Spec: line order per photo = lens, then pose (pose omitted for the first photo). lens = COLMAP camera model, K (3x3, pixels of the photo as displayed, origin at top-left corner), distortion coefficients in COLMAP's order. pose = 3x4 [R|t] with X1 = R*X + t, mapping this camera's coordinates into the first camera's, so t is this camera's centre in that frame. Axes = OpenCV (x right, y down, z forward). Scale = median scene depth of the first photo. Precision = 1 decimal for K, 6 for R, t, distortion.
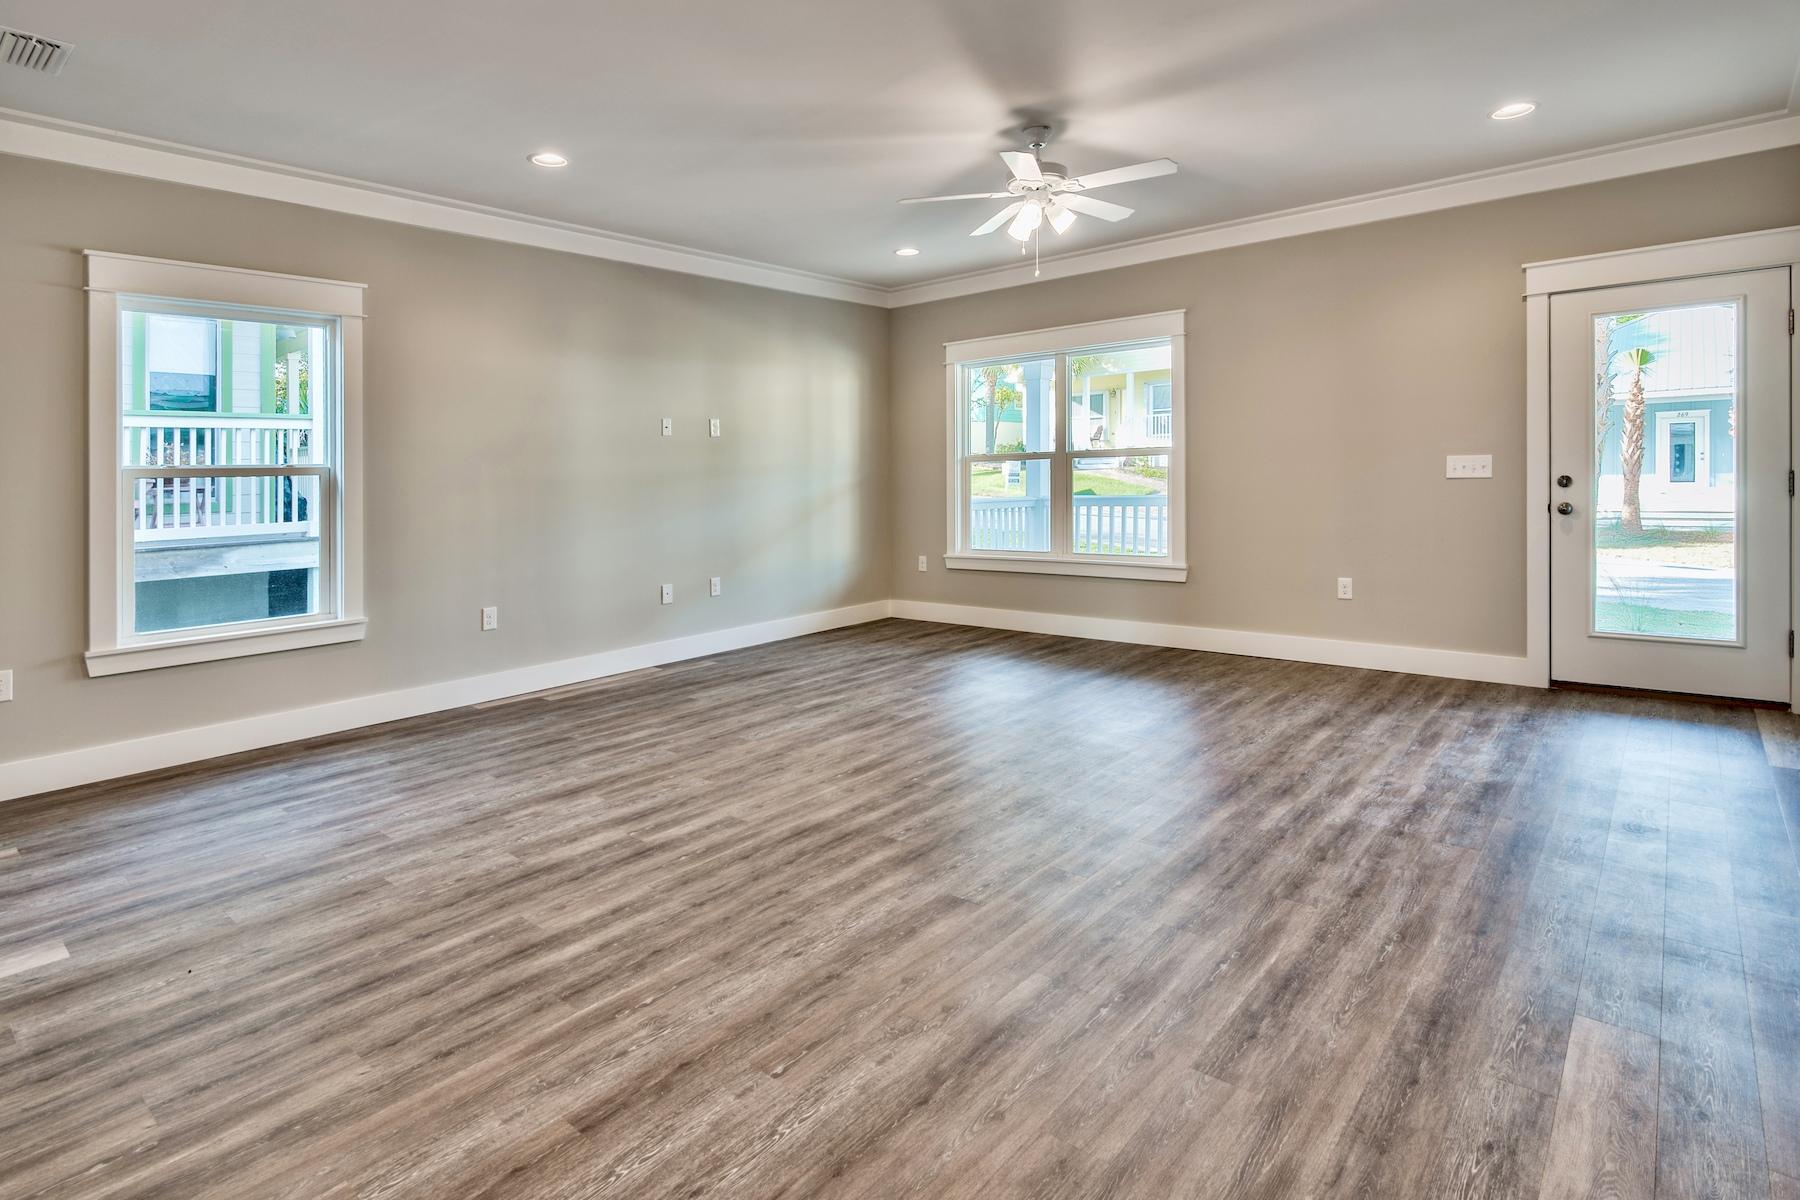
lens RADIAL K [[905.6, 0, 933.3], [0, 905.6, 522.1], [0, 0, 1]] dist [-0.006261, -0.000377]
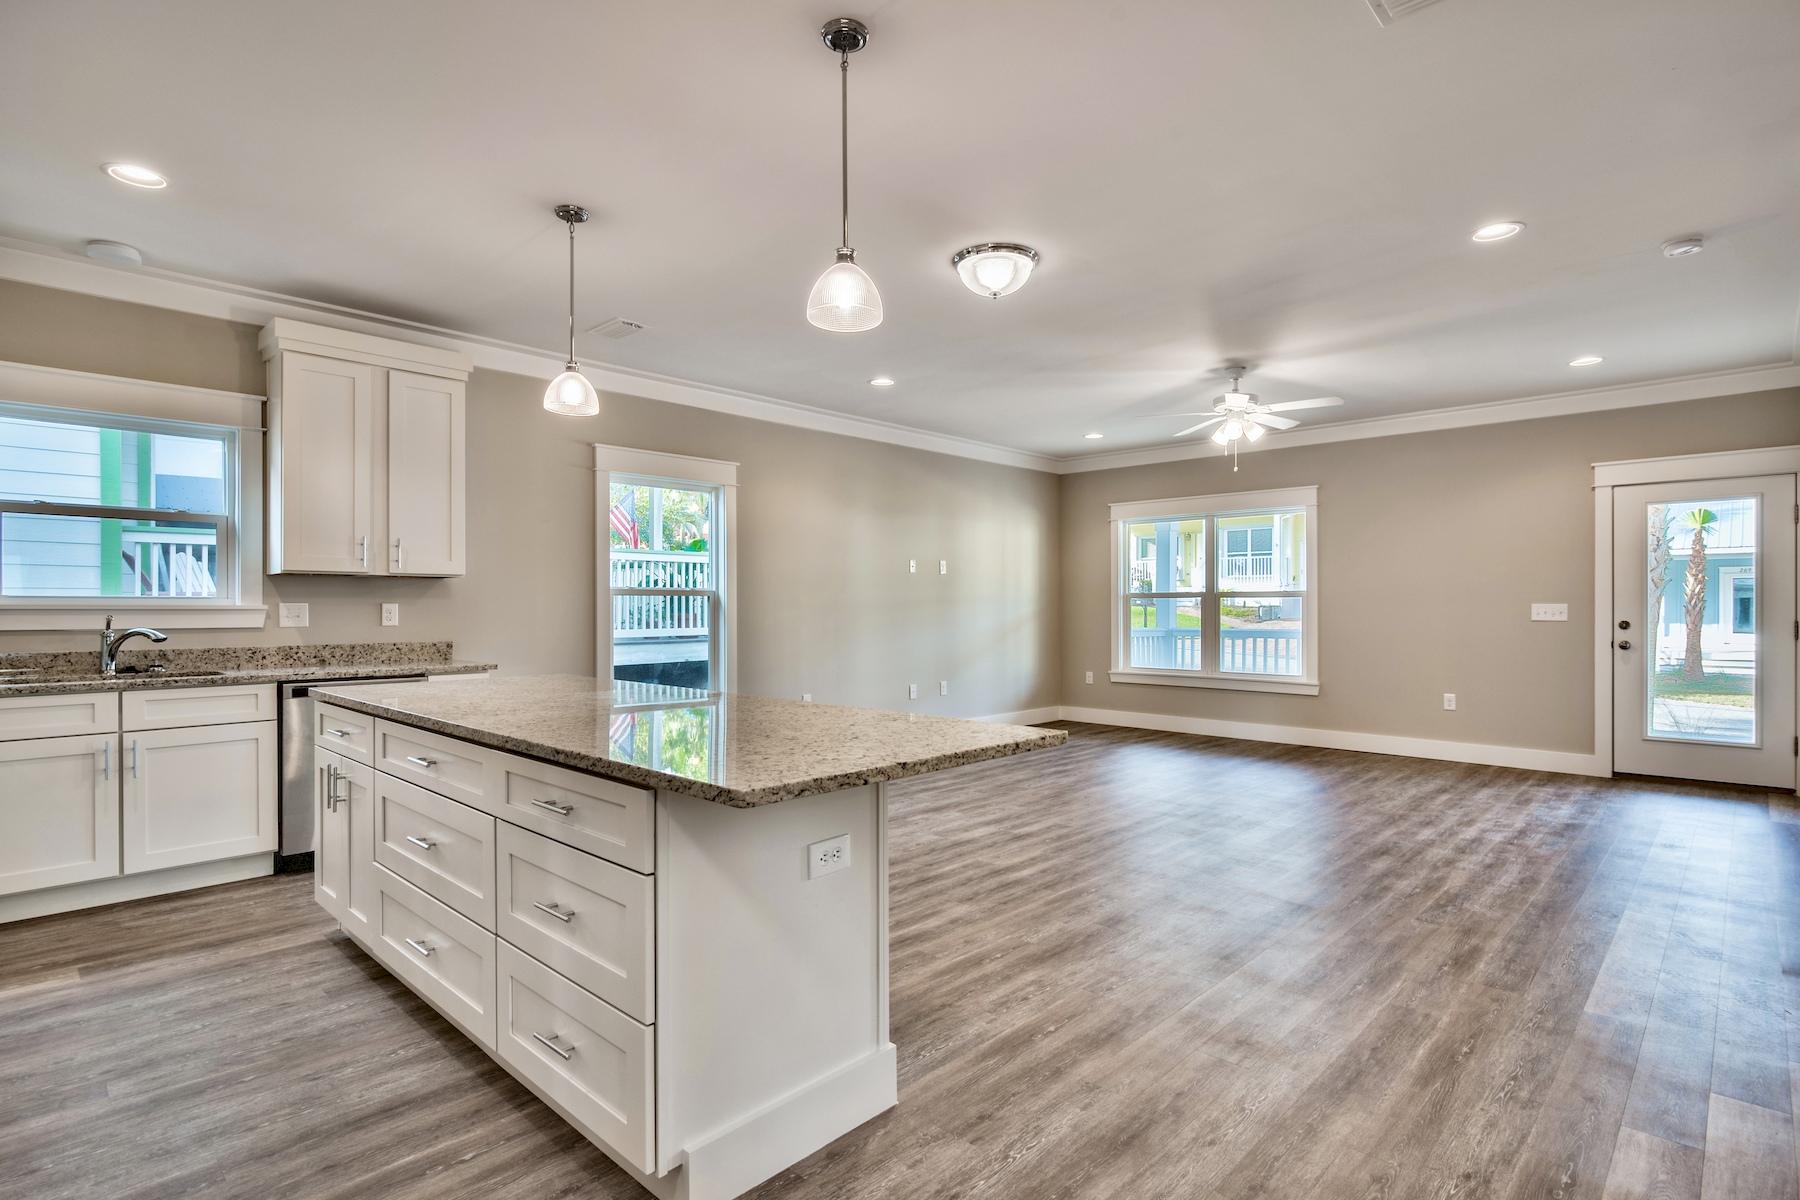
lens RADIAL K [[905.6, 0, 906.4], [0, 905.6, 618.0], [0, 0, 1]] dist [-0.006261, -0.000377]
pose [[0.997350, 0.027471, -0.067364, -0.271371], [-0.030227, 0.998733, -0.040244, 0.030929], [0.066173, 0.042174, 0.996916, -0.402859]]
